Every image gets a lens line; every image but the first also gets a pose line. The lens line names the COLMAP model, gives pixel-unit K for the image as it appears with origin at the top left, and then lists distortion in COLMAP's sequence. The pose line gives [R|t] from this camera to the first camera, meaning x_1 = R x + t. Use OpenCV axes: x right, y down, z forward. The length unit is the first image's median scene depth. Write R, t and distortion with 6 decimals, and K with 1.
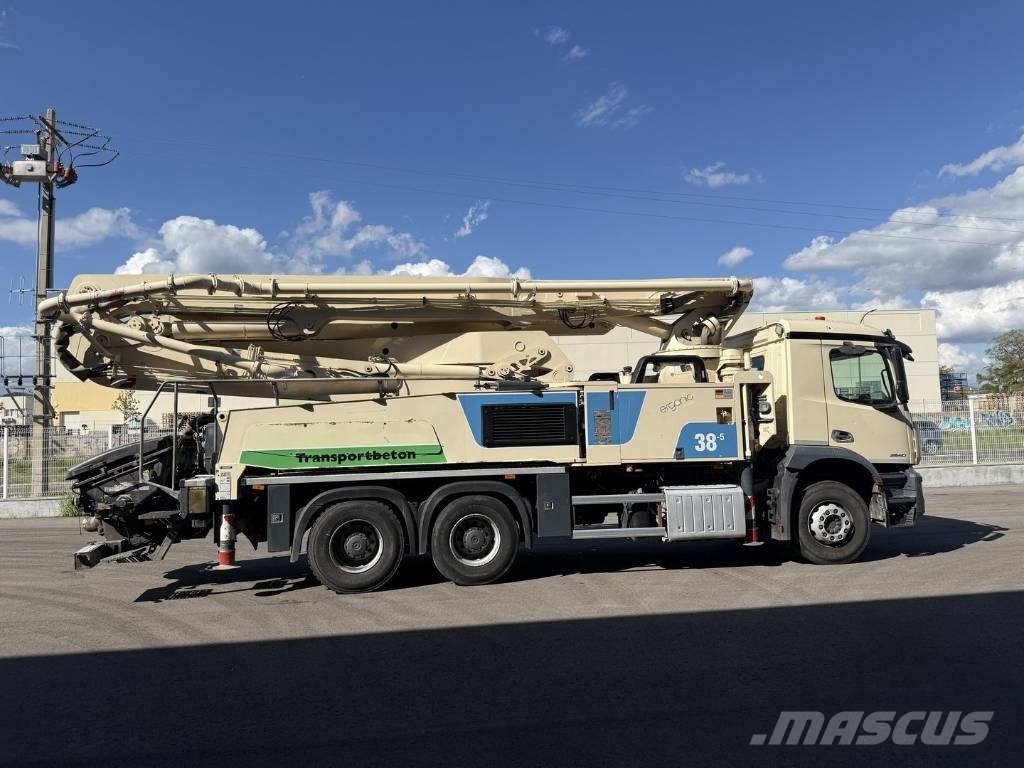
lens RADIAL K [[731.8, 0, 512.0], [0, 731.8, 384.0], [0, 0, 1]] dist [0.039699, -0.095653]
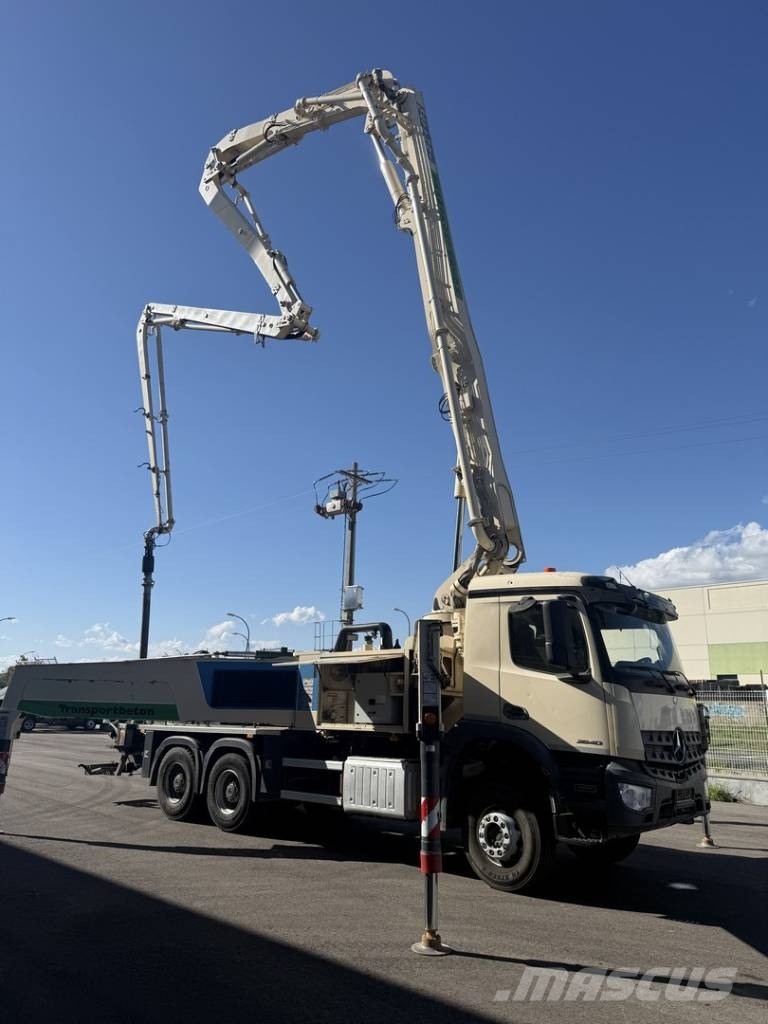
lens RADIAL K [[696.5, 0, 384.0], [0, 696.5, 512.0], [0, 0, 1]] dist [0.002556, -0.064940]
pose [[0.704258, -0.154064, -0.693025, 0.933141], [0.005352, 0.977294, -0.211821, 0.016004], [0.709924, 0.145468, 0.689092, 0.325505]]
